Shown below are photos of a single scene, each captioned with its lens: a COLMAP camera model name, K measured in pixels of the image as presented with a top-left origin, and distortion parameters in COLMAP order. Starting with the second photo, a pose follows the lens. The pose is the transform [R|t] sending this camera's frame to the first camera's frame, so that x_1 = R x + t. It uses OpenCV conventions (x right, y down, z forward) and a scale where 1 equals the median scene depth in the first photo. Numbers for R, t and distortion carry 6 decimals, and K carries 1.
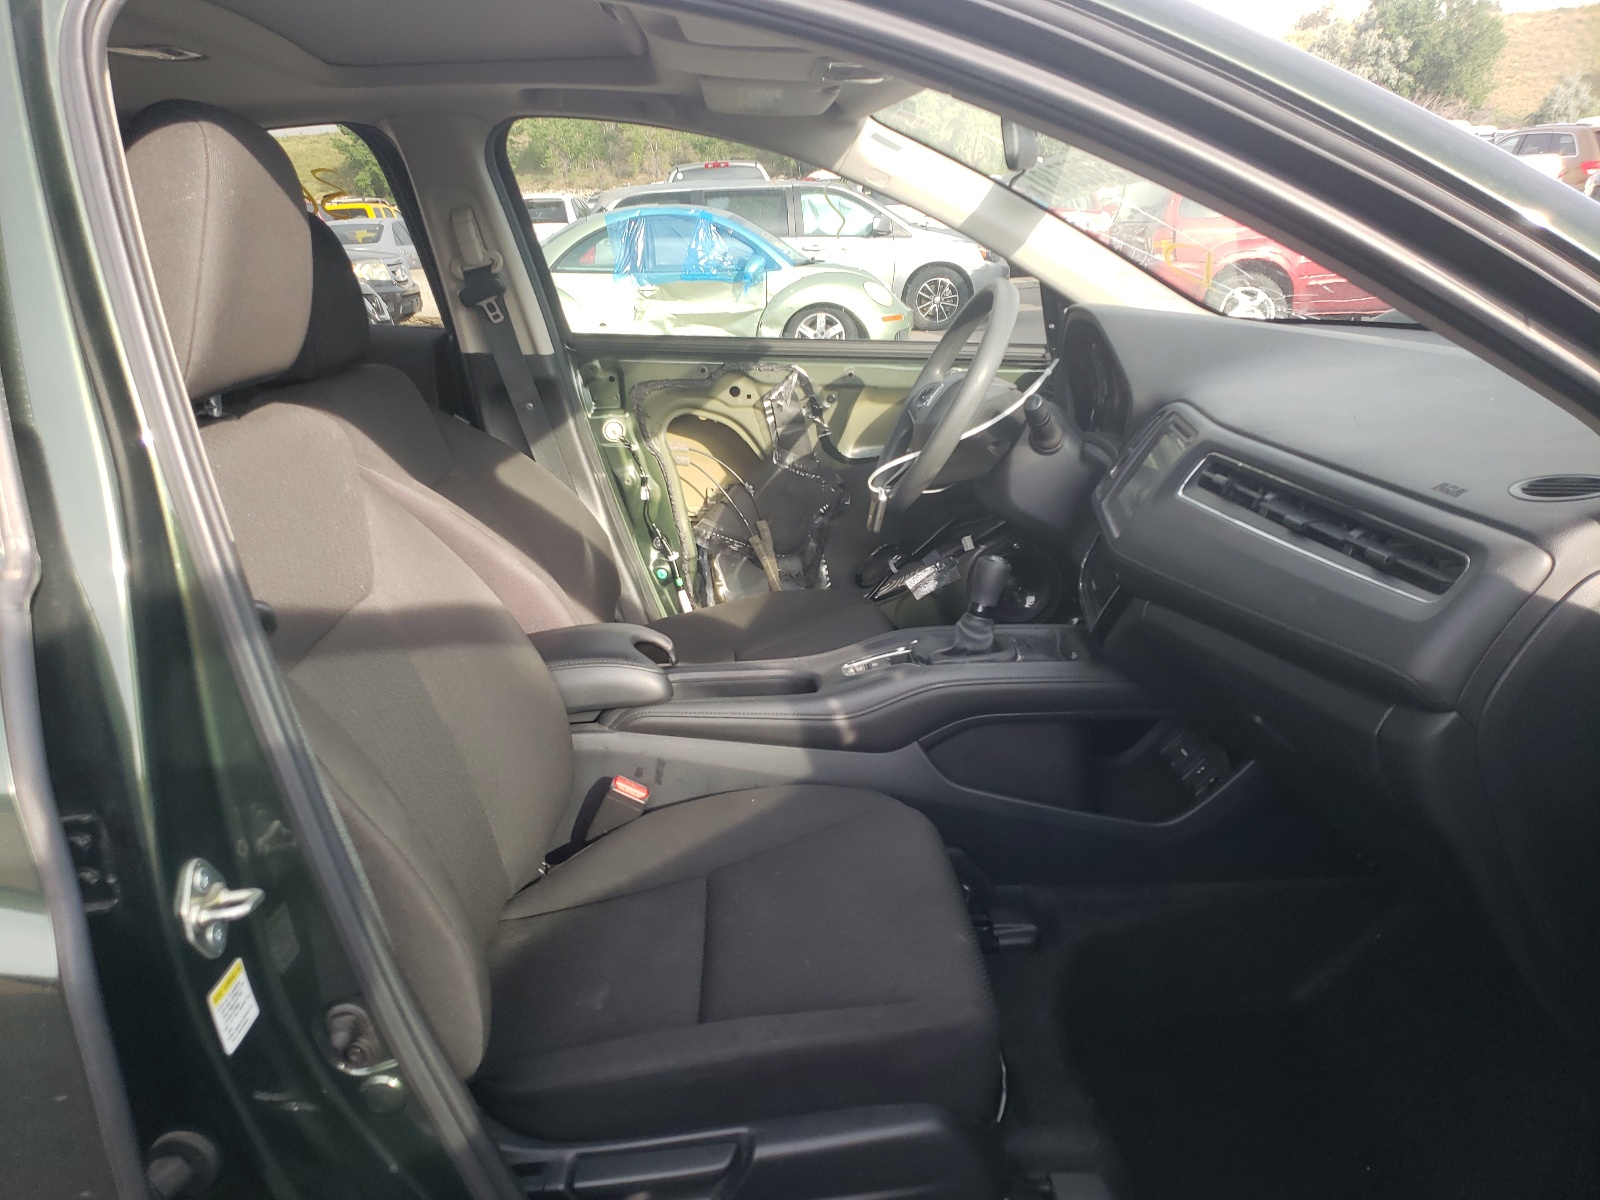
lens RADIAL K [[1202.3, 0, 800.0], [0, 1202.3, 630.4], [0, 0, 1]] dist [0.004800, -0.000021]
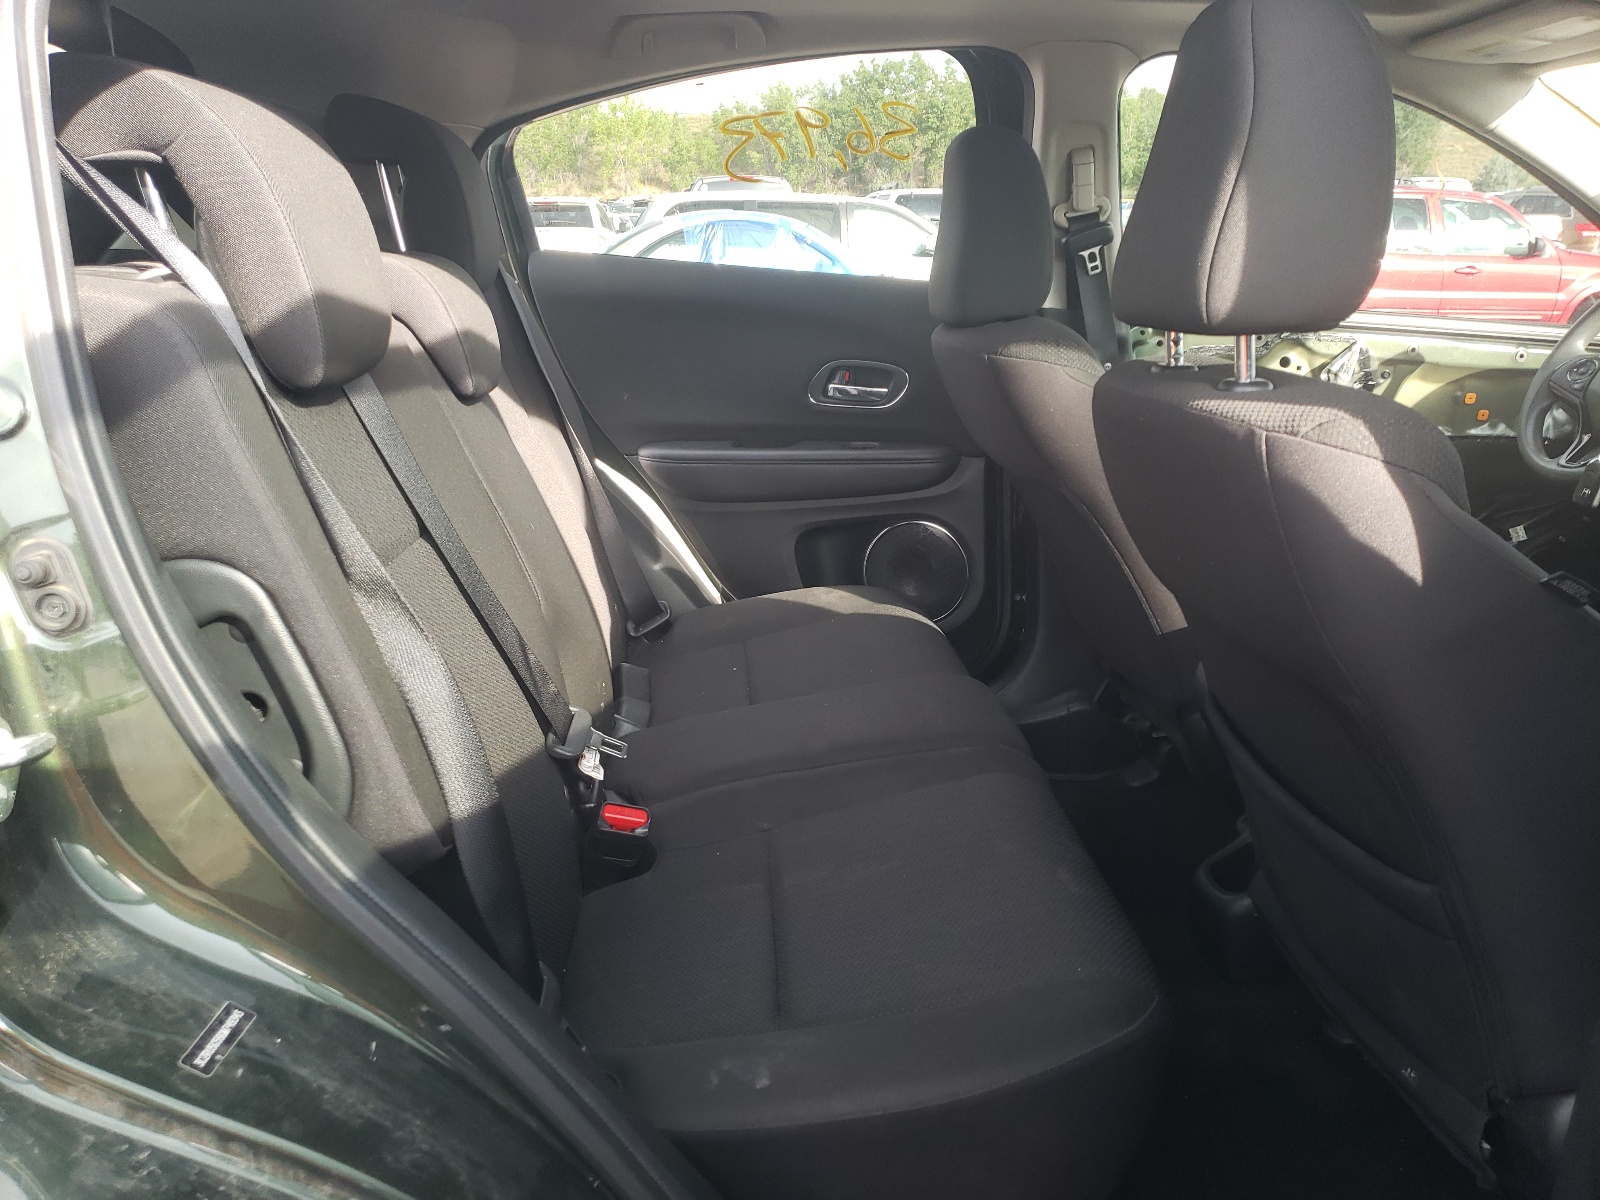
lens RADIAL K [[1224.0, 0, 800.0], [0, 1224.0, 600.0], [0, 0, 1]] dist [-0.001713, -0.001677]
pose [[0.995757, 0.026362, 0.088161, -0.510183], [-0.021776, 0.998379, -0.052581, 0.047394], [-0.089404, 0.050438, 0.994717, 0.080840]]
